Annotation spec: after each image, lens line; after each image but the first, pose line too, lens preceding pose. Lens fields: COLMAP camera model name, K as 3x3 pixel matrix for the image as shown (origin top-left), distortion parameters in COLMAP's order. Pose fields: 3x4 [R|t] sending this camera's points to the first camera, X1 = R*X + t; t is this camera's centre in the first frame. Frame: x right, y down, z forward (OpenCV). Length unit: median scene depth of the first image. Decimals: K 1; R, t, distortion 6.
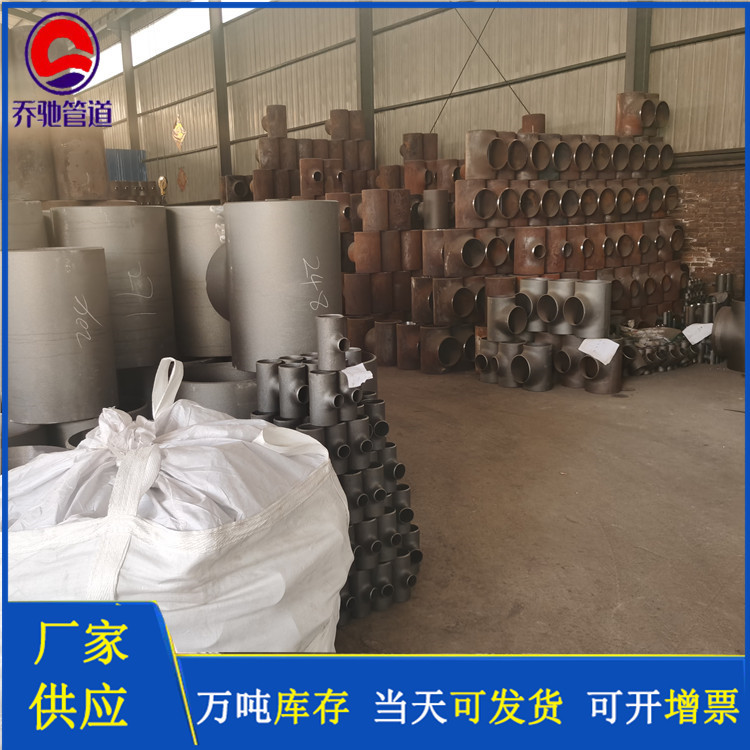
lens RADIAL K [[785.8, 0, 356.7], [0, 785.8, 378.0], [0, 0, 1]] dist [0.063490, -0.015589]
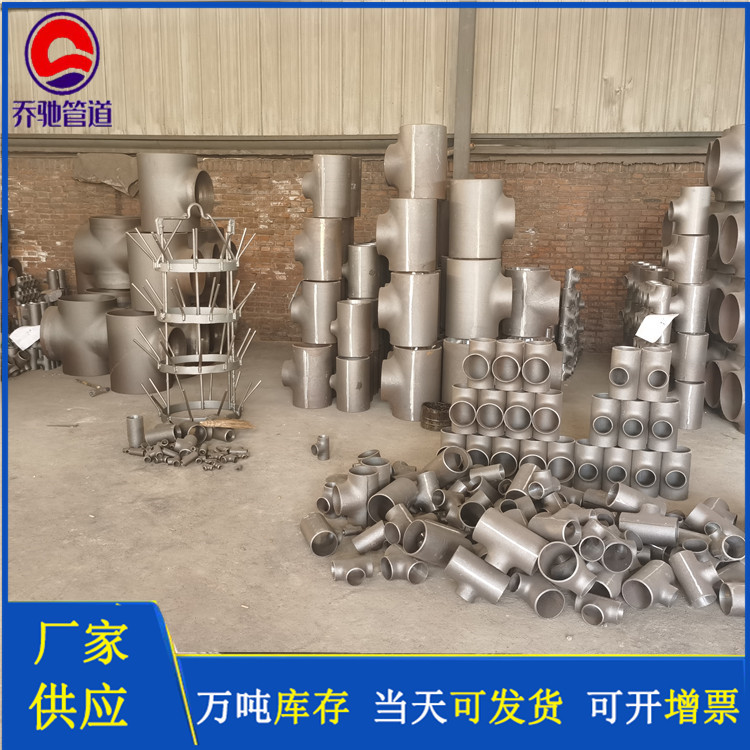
lens RADIAL K [[787.2, 0, 375.0], [0, 787.2, 375.0], [0, 0, 1]] dist [0.045702, 0.039939]
pose [[0.728057, -0.106225, 0.677236, 0.087143], [0.101826, 0.993720, 0.046399, -0.012919], [-0.677912, 0.035179, 0.734301, 0.067987]]
